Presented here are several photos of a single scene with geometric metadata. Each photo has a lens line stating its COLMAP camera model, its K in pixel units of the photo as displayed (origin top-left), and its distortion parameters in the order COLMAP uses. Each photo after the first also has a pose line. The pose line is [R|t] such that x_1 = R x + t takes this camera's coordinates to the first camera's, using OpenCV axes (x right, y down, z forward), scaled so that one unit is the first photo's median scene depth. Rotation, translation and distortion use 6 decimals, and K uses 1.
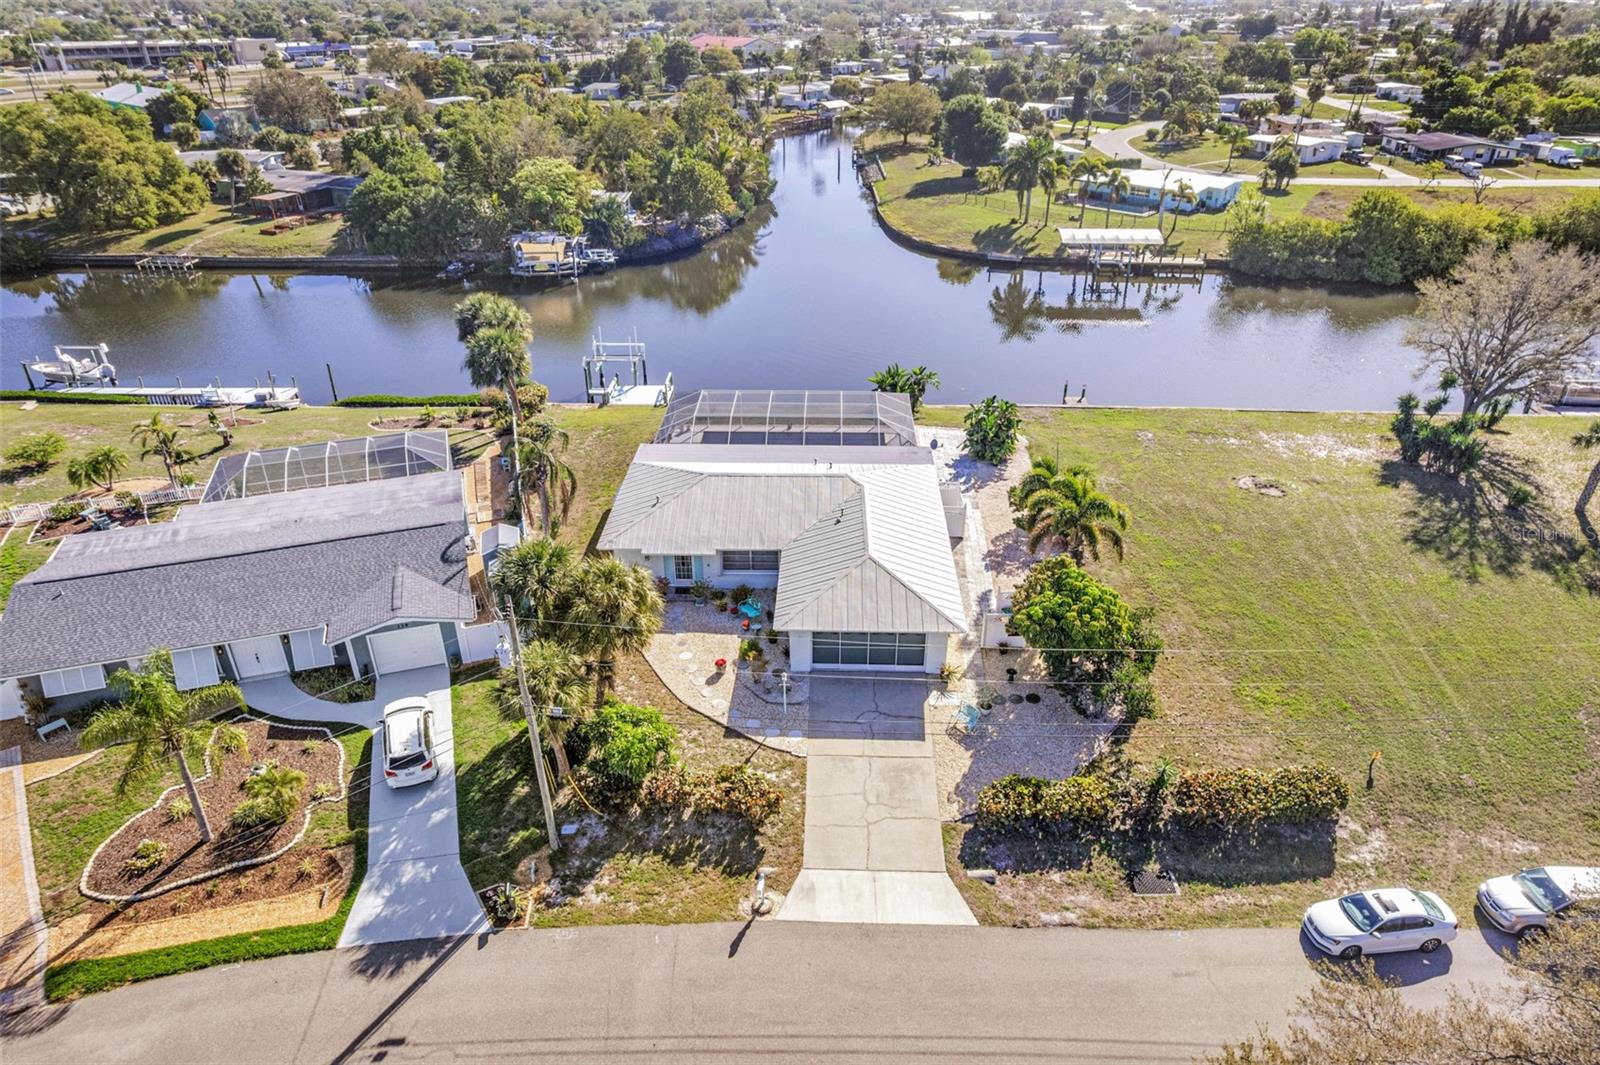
lens RADIAL K [[1033.1, 0, 814.5], [0, 1033.1, 531.1], [0, 0, 1]] dist [-0.079274, 0.075915]
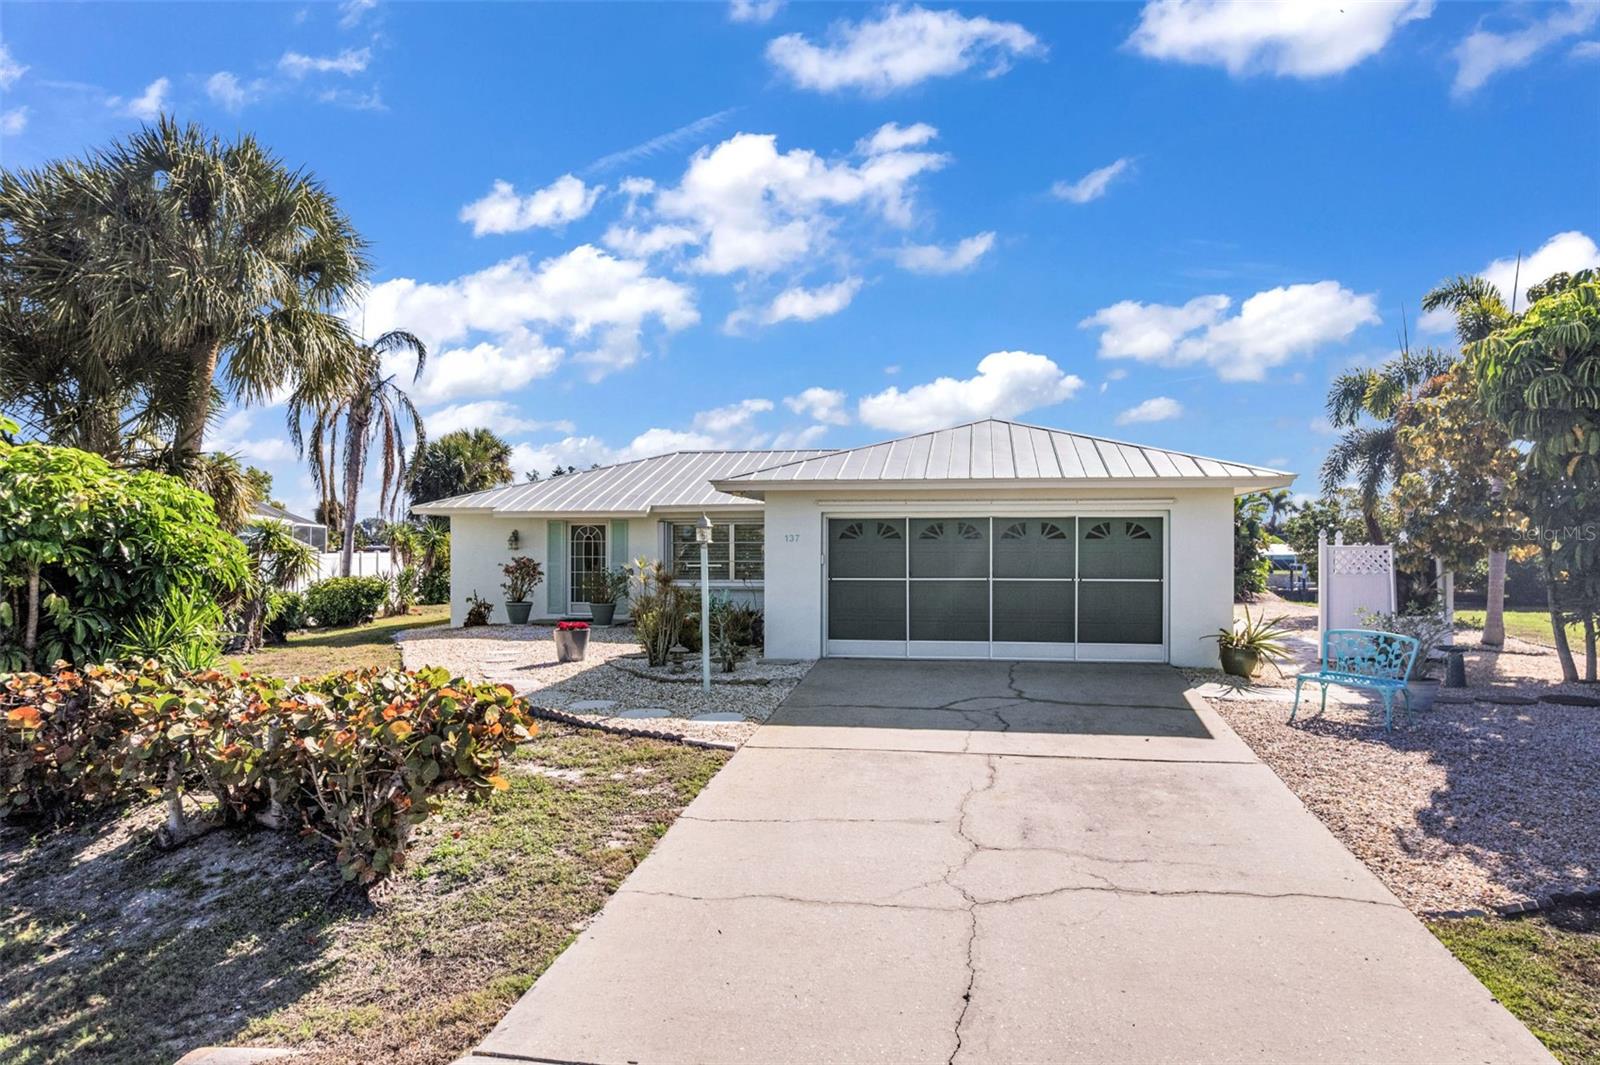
lens RADIAL K [[1027.7, 0, 814.7], [0, 1027.7, 545.5], [0, 0, 1]] dist [-0.077558, 0.069816]
pose [[0.989888, -0.001372, -0.141846, 0.051643], [-0.066898, 0.877252, -0.475345, 0.323687], [0.125087, 0.480027, 0.868290, 0.840465]]
